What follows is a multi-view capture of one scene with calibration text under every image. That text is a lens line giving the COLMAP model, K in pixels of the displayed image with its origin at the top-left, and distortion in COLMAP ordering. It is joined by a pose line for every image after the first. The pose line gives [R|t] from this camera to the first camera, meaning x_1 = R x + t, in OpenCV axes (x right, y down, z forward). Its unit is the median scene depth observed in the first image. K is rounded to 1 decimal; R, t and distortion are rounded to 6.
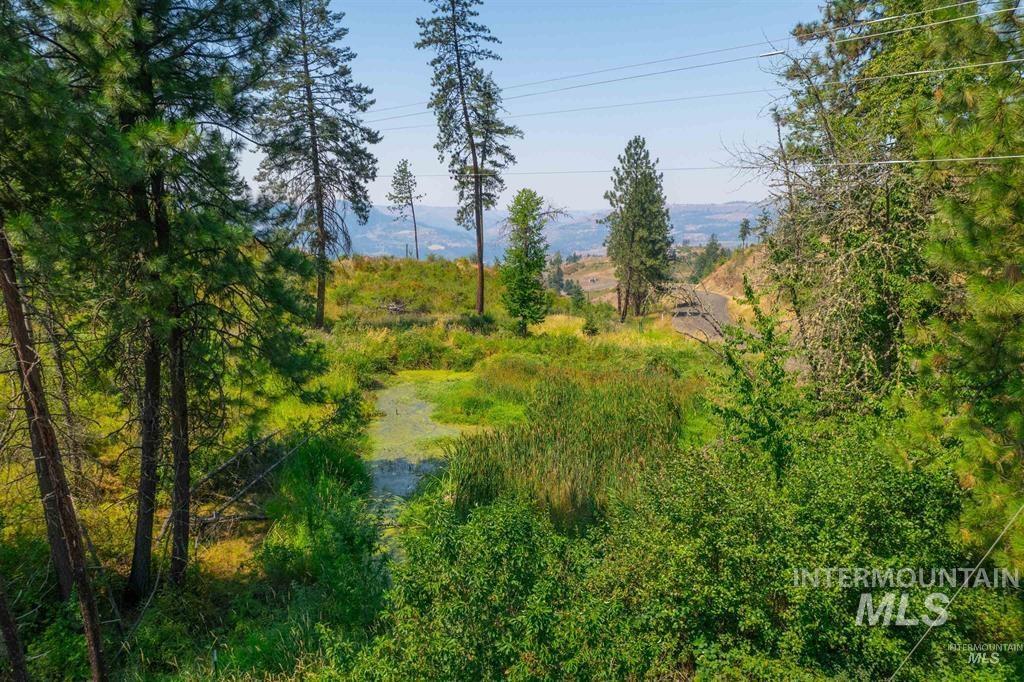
lens RADIAL K [[646.4, 0, 514.6], [0, 646.4, 348.6], [0, 0, 1]] dist [-0.071650, 0.045560]
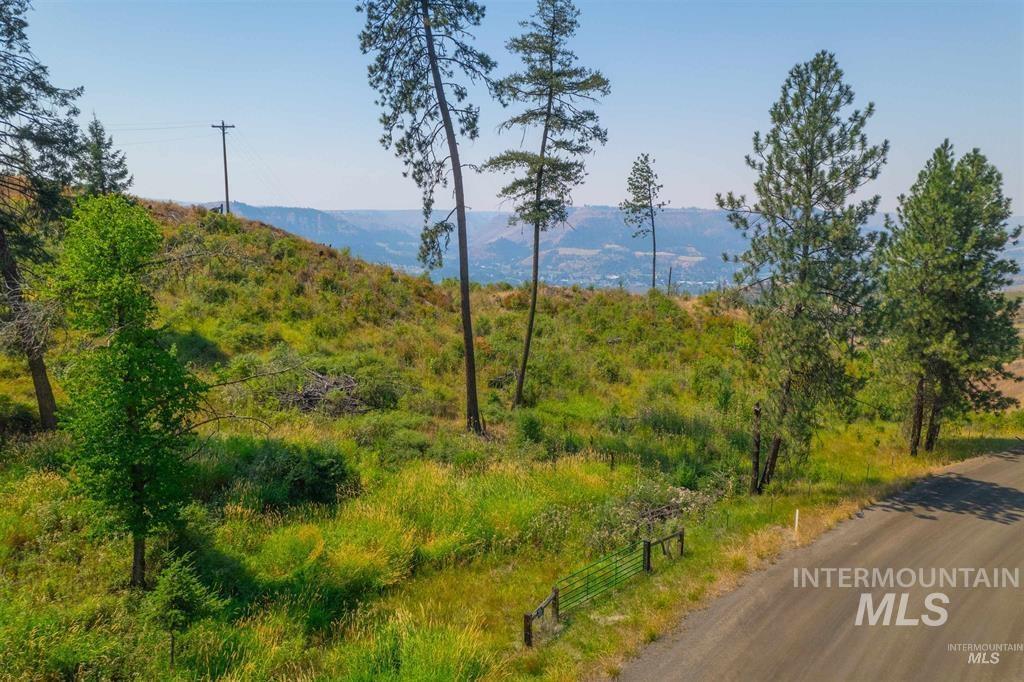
lens RADIAL K [[646.4, 0, 514.6], [0, 646.4, 348.6], [0, 0, 1]] dist [-0.071650, 0.045560]
pose [[0.786224, 0.117051, -0.606754, 0.415028], [-0.122733, 0.991913, 0.032317, -0.183383], [0.605630, 0.049060, 0.794233, 0.778733]]
